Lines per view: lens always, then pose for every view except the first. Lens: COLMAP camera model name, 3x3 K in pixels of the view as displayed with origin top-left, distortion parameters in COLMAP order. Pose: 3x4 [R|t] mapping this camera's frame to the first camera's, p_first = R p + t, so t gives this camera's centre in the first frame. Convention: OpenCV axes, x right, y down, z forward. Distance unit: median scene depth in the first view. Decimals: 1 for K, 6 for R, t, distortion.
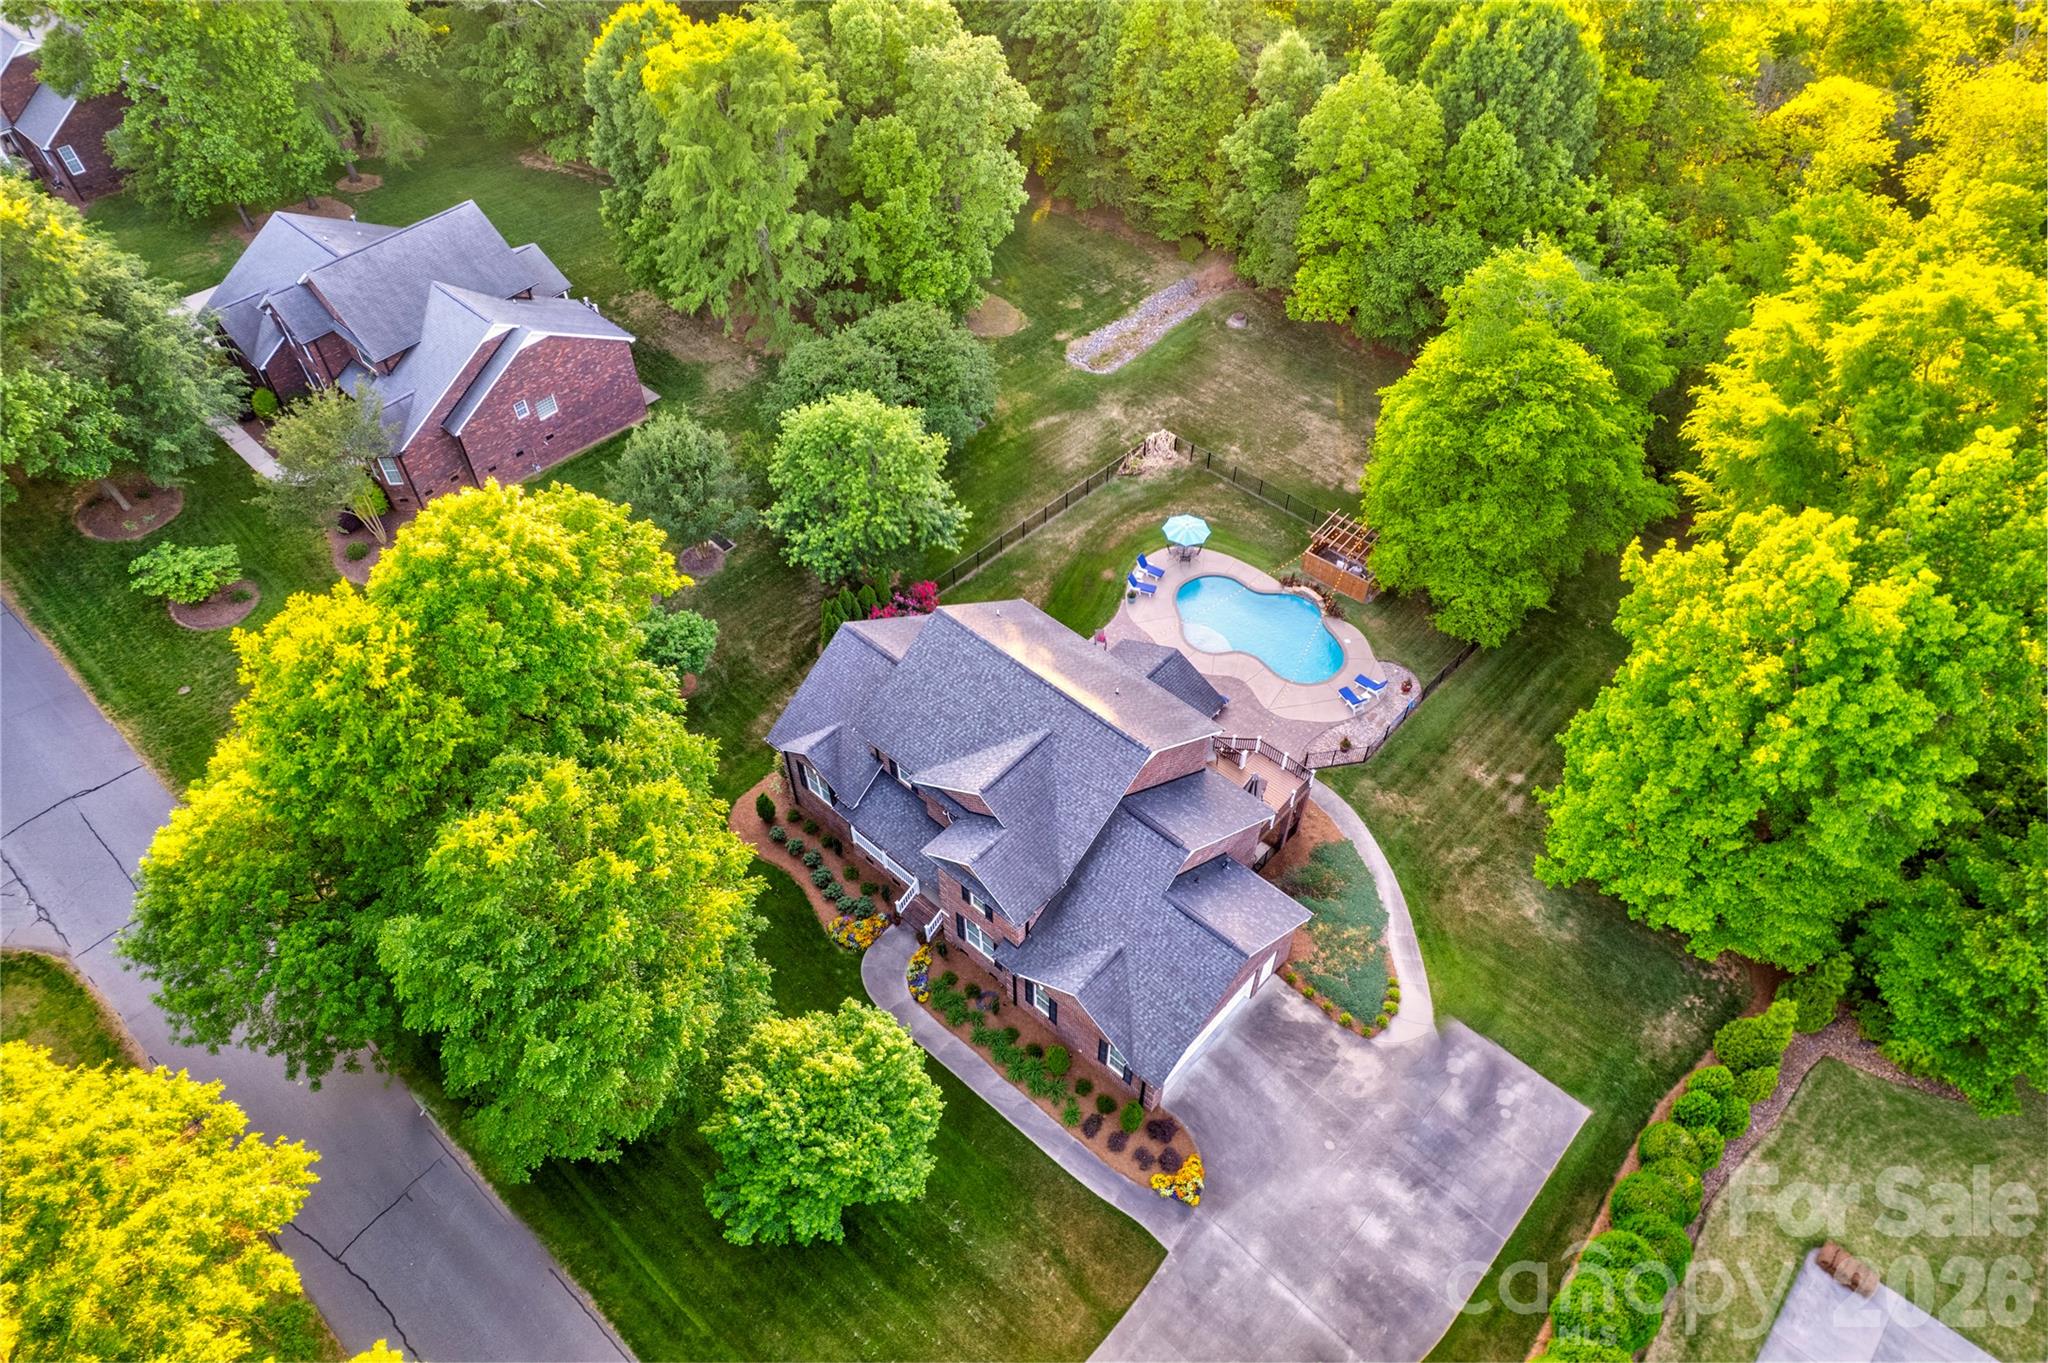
lens RADIAL K [[1333.3, 0, 1024.0], [0, 1333.3, 681.5], [0, 0, 1]] dist [-0.065581, 0.054993]
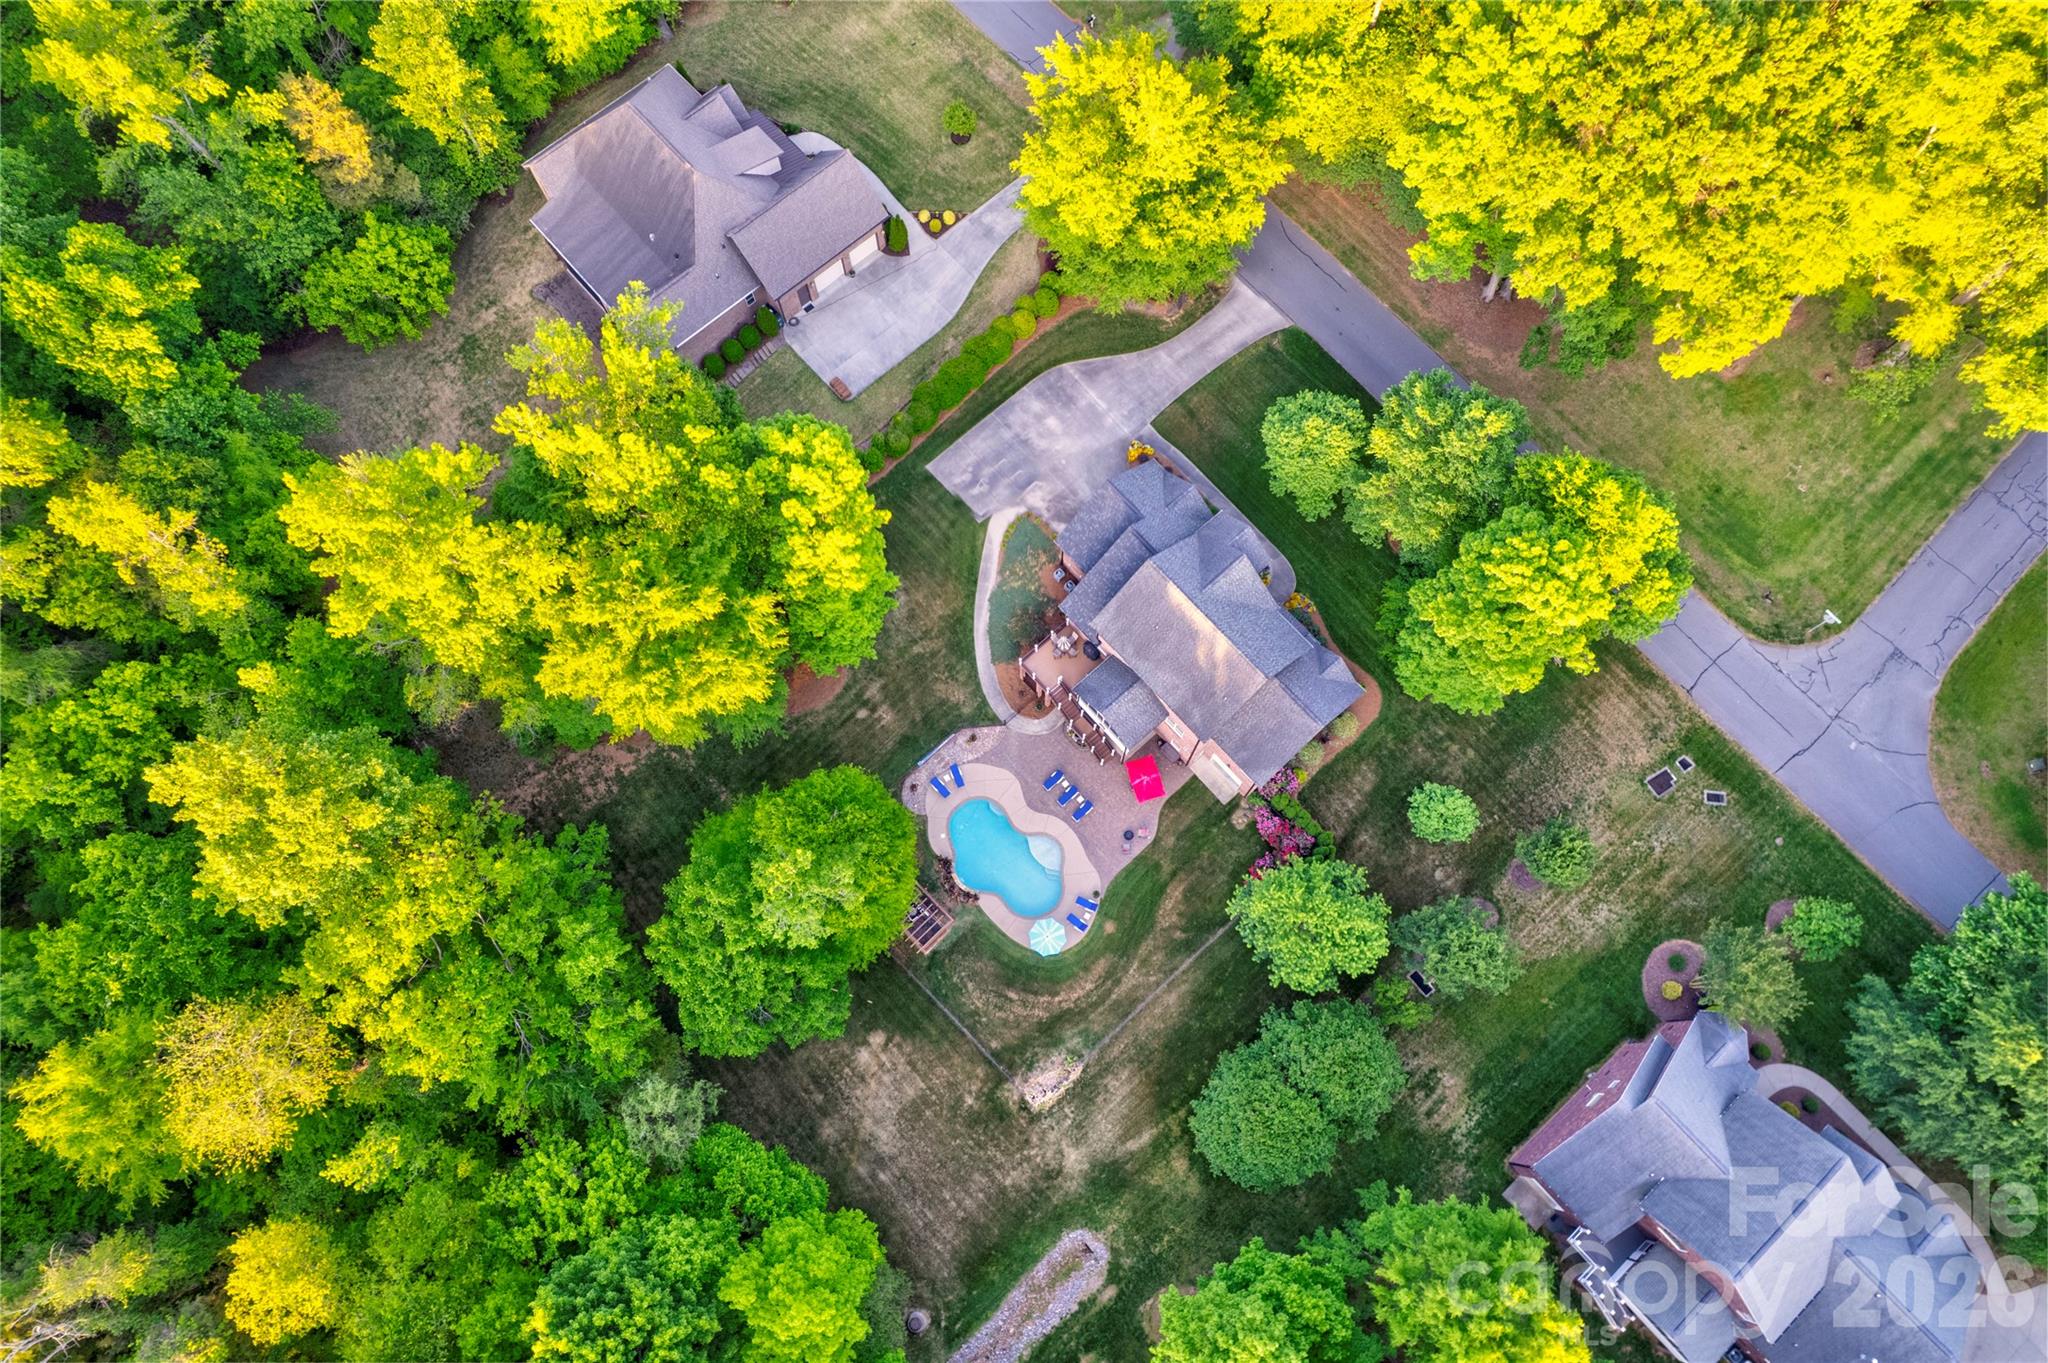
lens RADIAL K [[1333.3, 0, 1024.0], [0, 1333.3, 681.5], [0, 0, 1]] dist [-0.065581, 0.054993]
pose [[-0.994588, -0.096516, 0.038453, 0.172695], [0.083134, -0.517350, 0.851726, -1.524713], [-0.062312, 0.850314, 0.522574, 0.210030]]
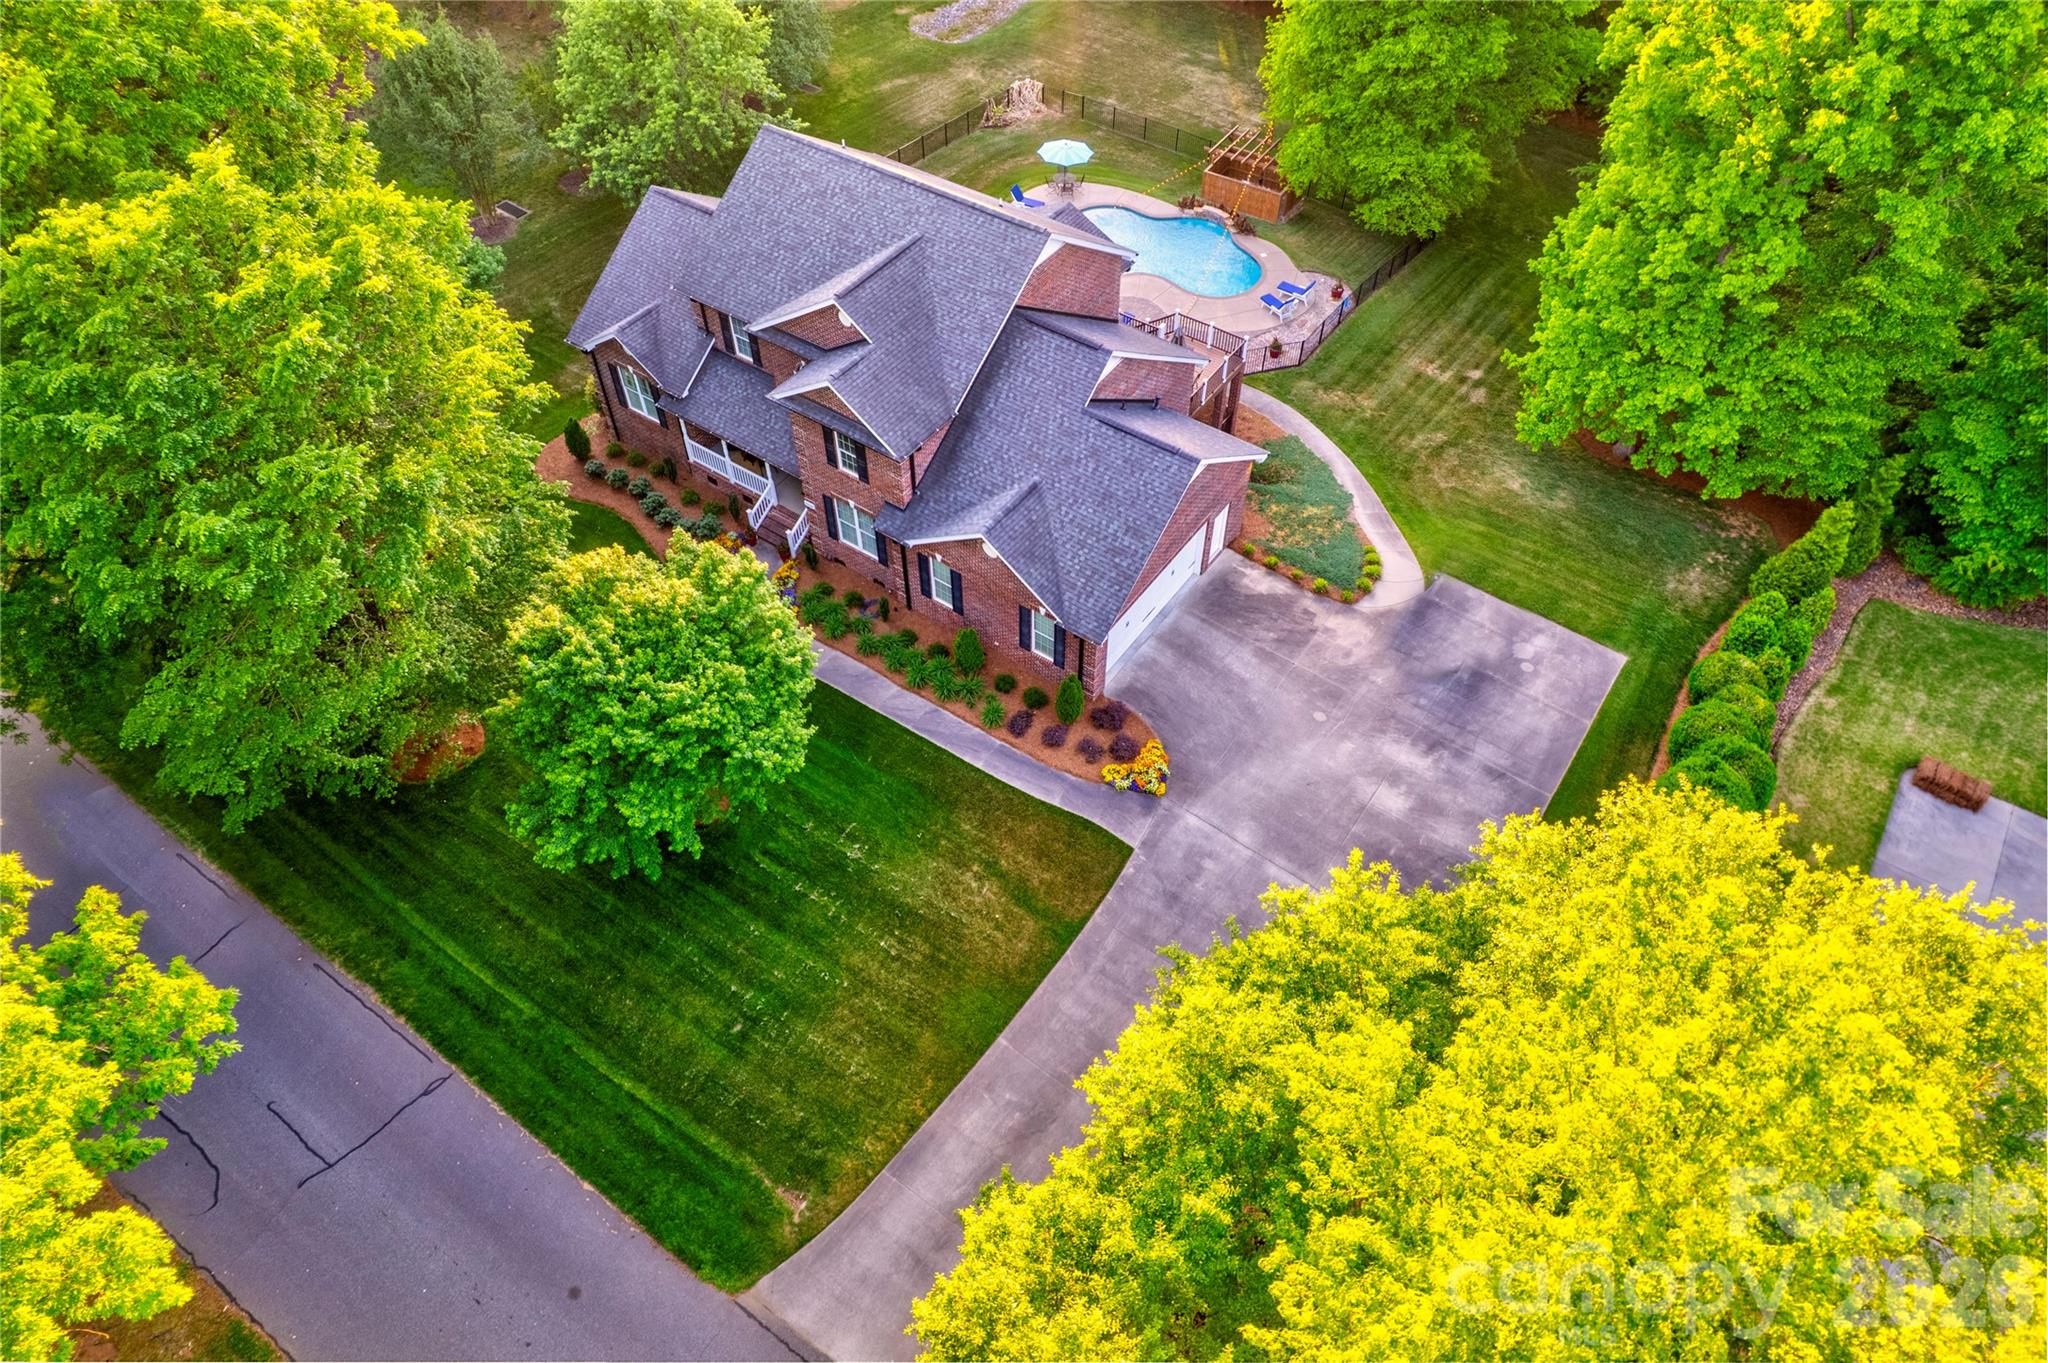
lens RADIAL K [[1333.3, 0, 1024.0], [0, 1333.3, 681.5], [0, 0, 1]] dist [-0.065581, 0.054993]
pose [[0.992196, -0.094785, 0.081013, -0.007374], [0.091873, 0.995008, 0.038956, 0.272253], [-0.084301, -0.031210, 0.995951, 0.212571]]
